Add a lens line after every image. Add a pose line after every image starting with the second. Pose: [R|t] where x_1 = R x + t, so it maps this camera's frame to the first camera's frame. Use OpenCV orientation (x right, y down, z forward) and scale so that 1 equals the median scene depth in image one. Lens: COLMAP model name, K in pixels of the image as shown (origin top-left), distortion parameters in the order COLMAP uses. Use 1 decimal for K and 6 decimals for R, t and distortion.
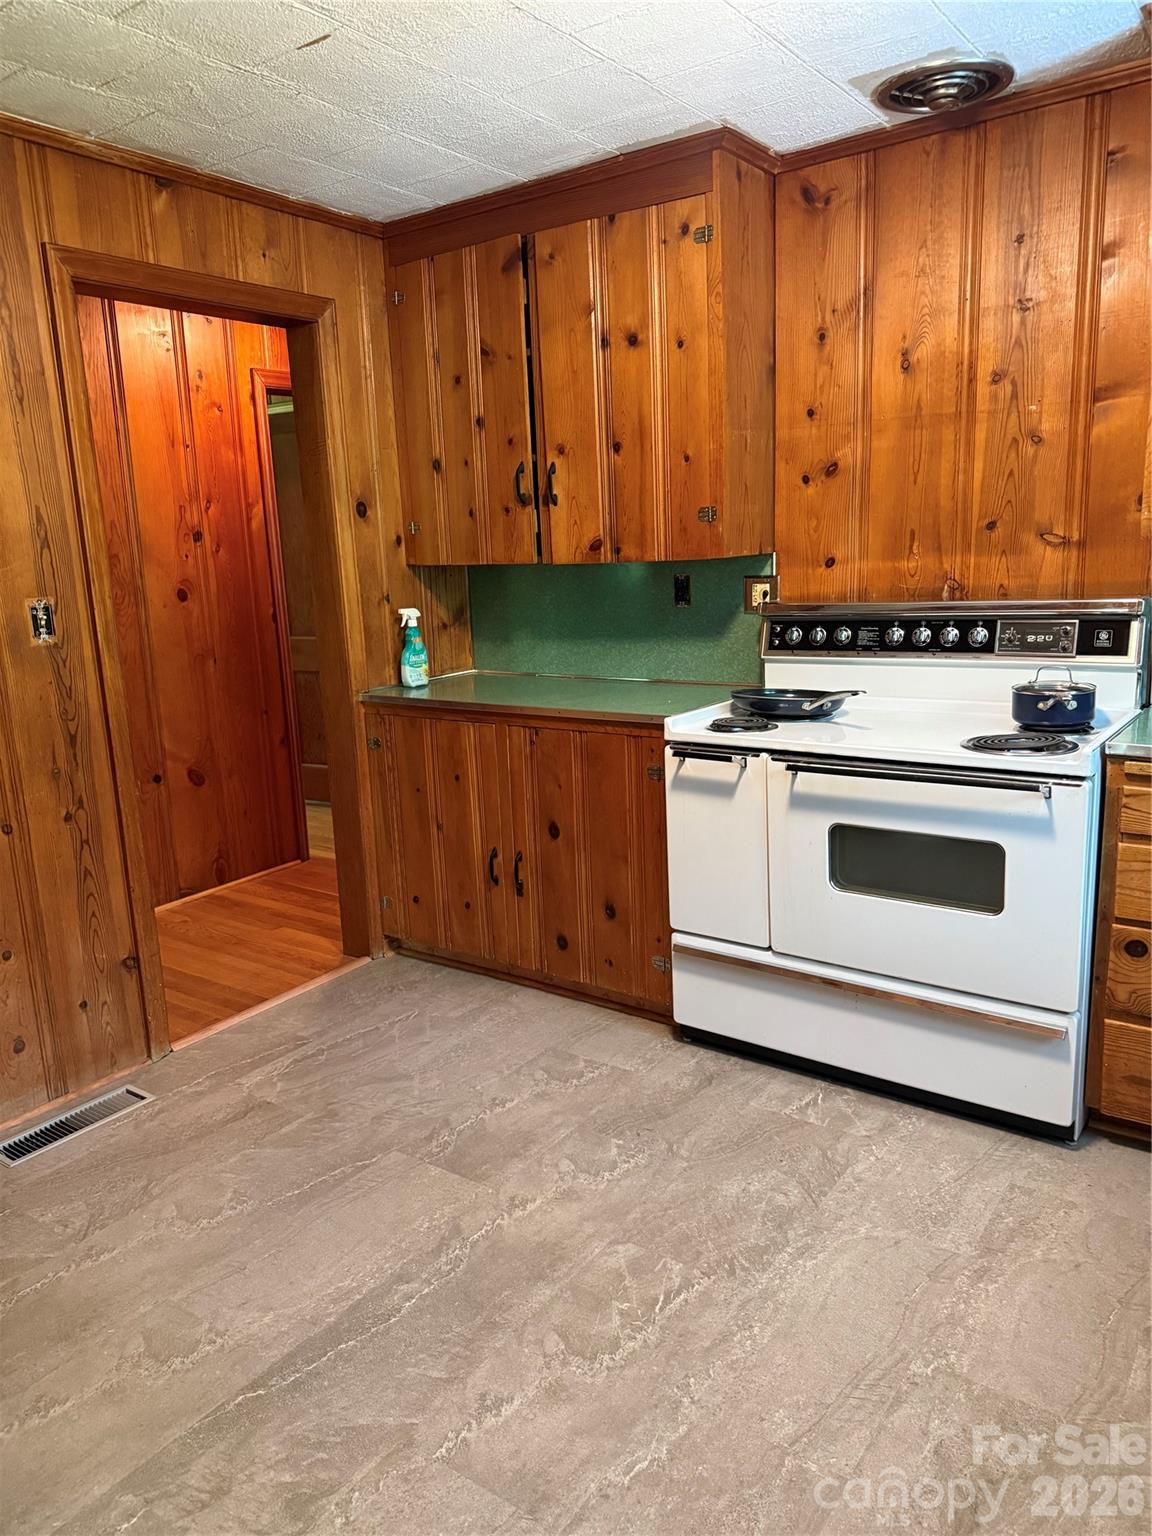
lens RADIAL K [[1081.5, 0, 579.7], [0, 1081.5, 767.9], [0, 0, 1]] dist [0.066531, -0.076120]
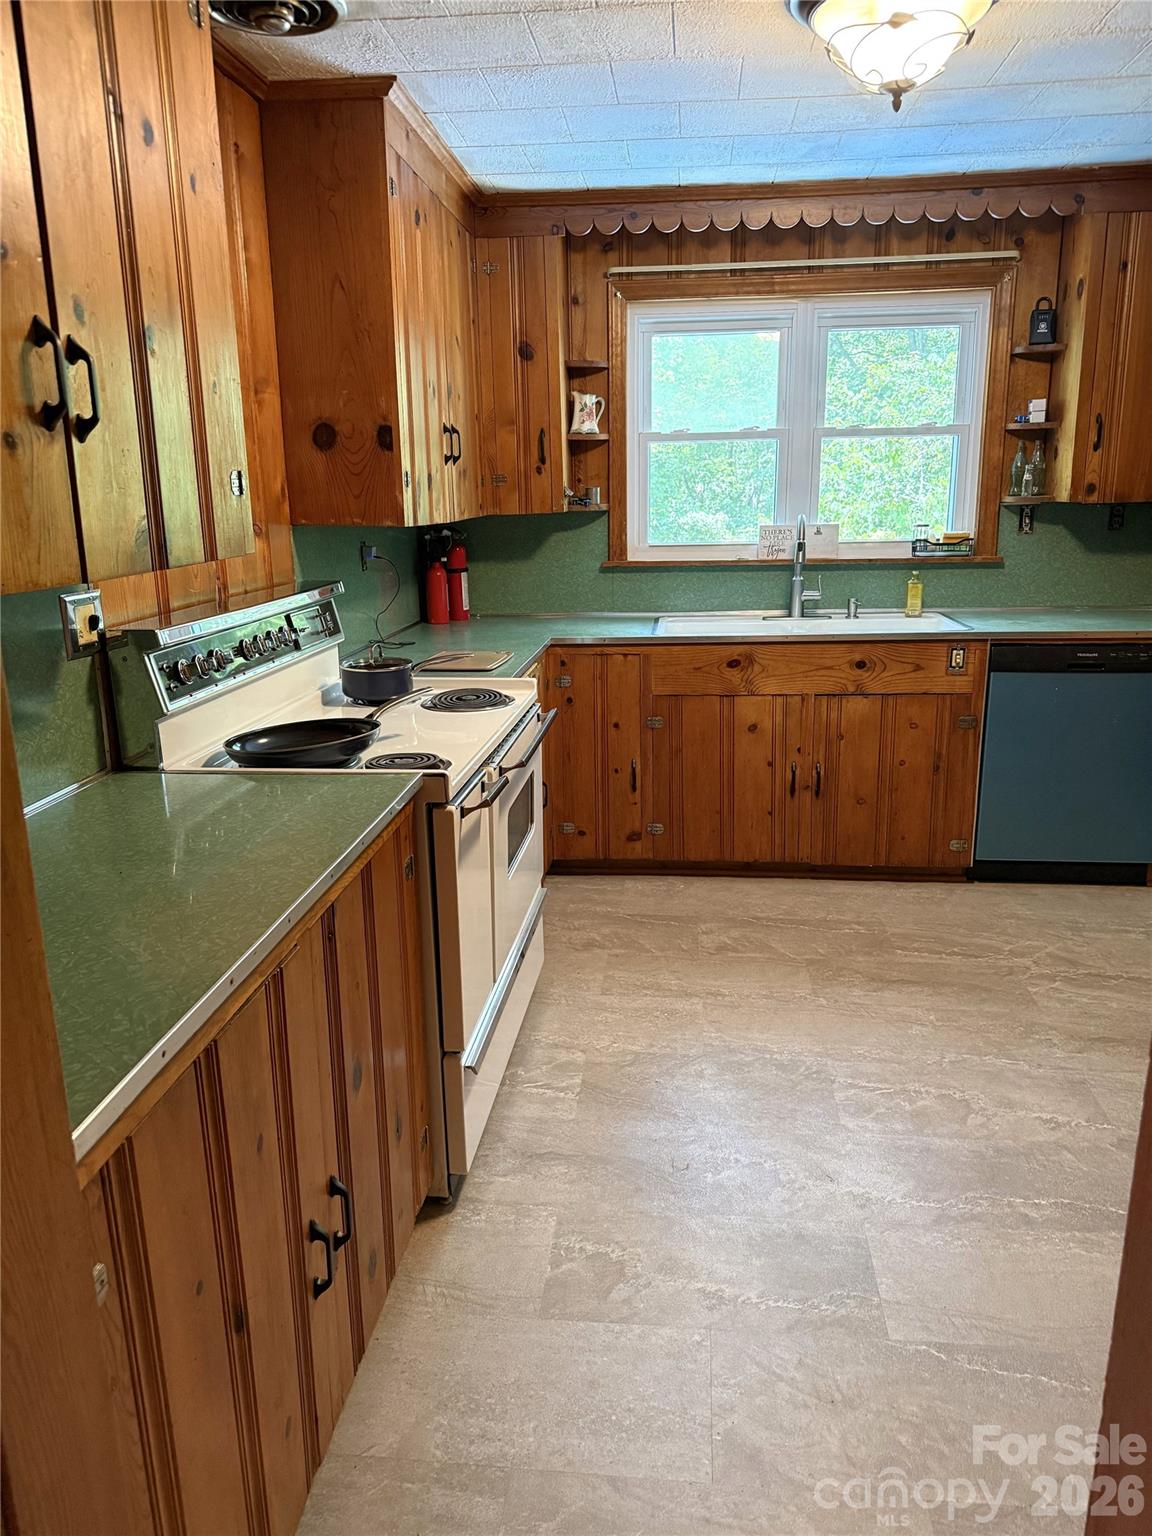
lens RADIAL K [[1081.5, 0, 579.1], [0, 1081.5, 763.0], [0, 0, 1]] dist [0.066531, -0.076120]
pose [[-0.483180, -0.187227, 0.855268, -0.682583], [0.202297, 0.926559, 0.317120, -0.314926], [-0.851830, 0.326244, -0.409819, 1.468324]]
